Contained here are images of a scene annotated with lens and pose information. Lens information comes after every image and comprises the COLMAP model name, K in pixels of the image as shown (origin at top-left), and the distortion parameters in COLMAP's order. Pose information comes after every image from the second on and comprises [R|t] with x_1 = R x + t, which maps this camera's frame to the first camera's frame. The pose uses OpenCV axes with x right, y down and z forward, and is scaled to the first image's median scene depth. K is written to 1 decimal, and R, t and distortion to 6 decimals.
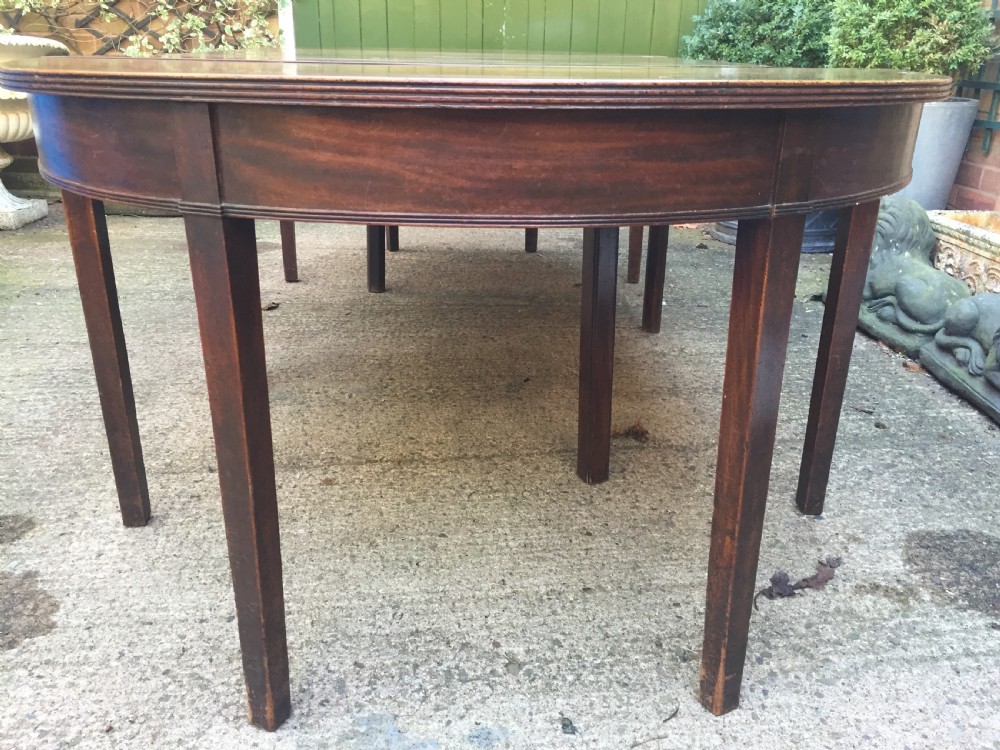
lens RADIAL K [[855.8, 0, 503.4], [0, 855.8, 374.6], [0, 0, 1]] dist [0.079986, -0.118242]
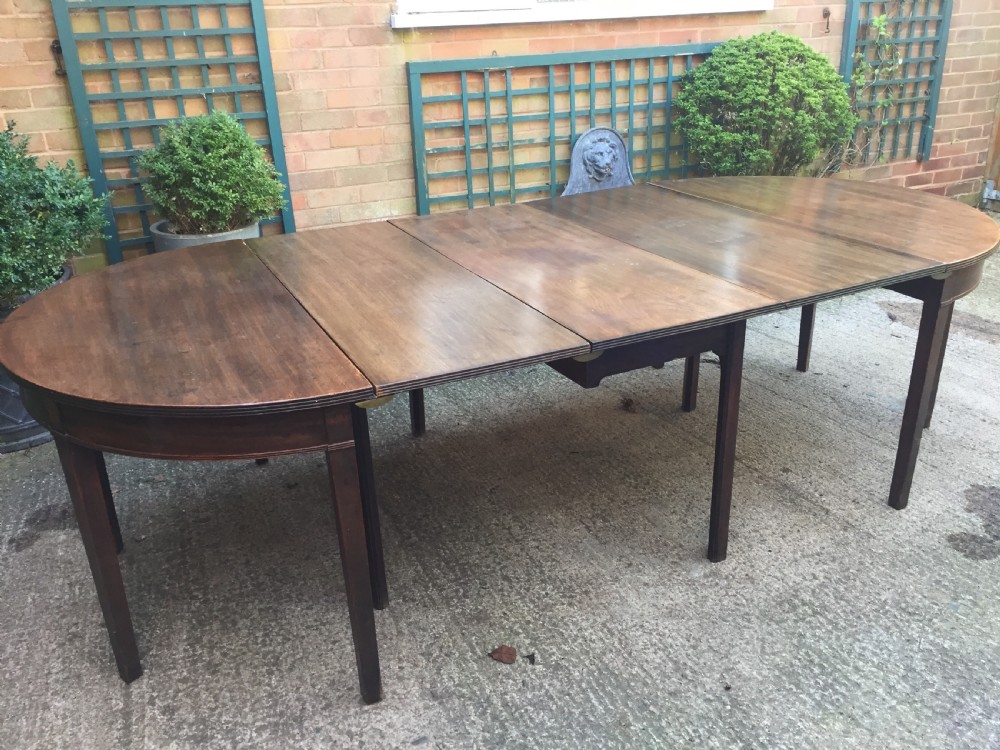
lens RADIAL K [[855.8, 0, 503.9], [0, 855.8, 367.0], [0, 0, 1]] dist [0.079986, -0.118242]
pose [[-0.386805, -0.363711, 0.847406, -1.367667], [0.354142, 0.789881, 0.500672, -1.088836], [-0.851449, 0.493764, -0.176724, 1.705799]]
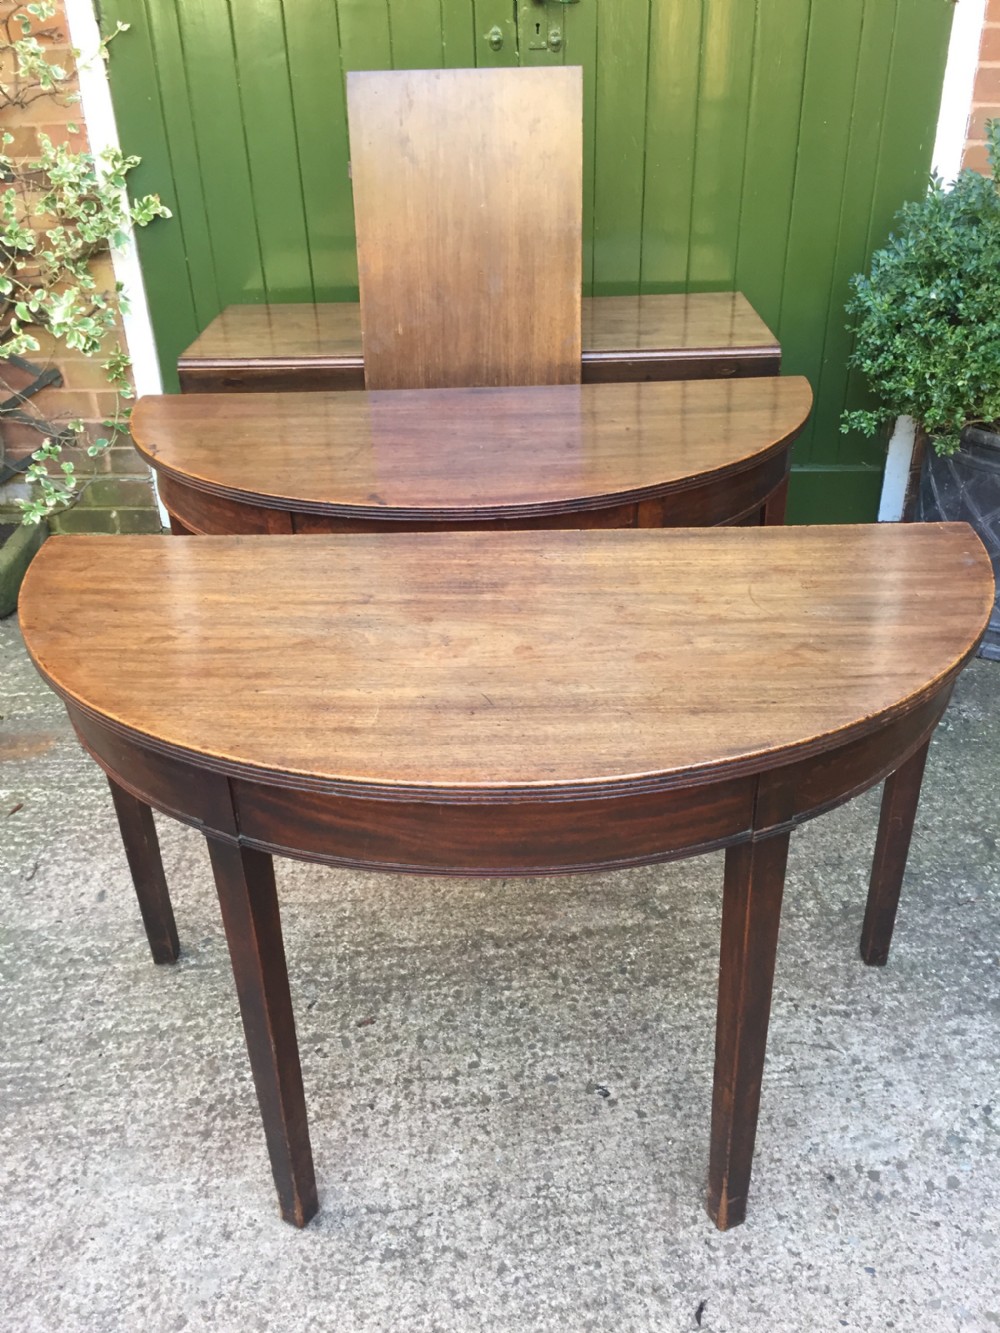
lens RADIAL K [[1140.8, 0, 505.8], [0, 1140.8, 670.6], [0, 0, 1]] dist [0.079986, -0.118242]
pose [[0.997447, -0.067044, 0.024571, -0.111181], [0.062713, 0.987072, 0.147500, -0.609018], [-0.034143, -0.145583, 0.988757, 0.559376]]
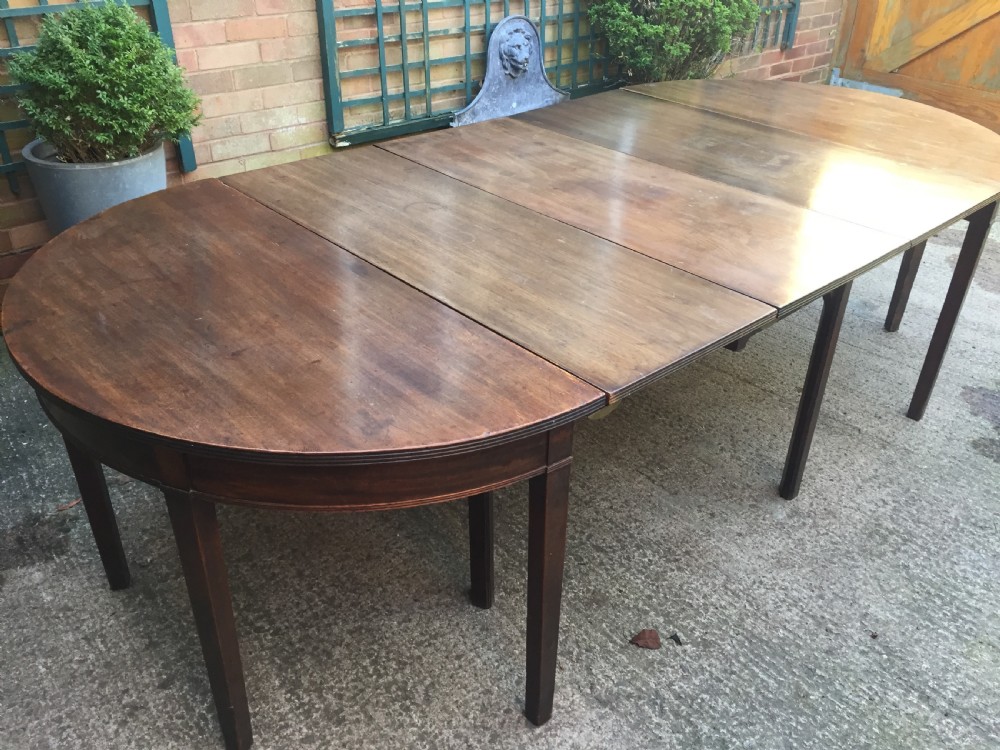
lens RADIAL K [[855.8, 0, 503.7], [0, 855.8, 369.0], [0, 0, 1]] dist [0.079986, -0.118242]
pose [[-0.626791, -0.429514, 0.650116, -0.938722], [0.248489, 0.680601, 0.689228, -1.232832], [-0.738502, 0.593549, -0.319865, 1.989819]]
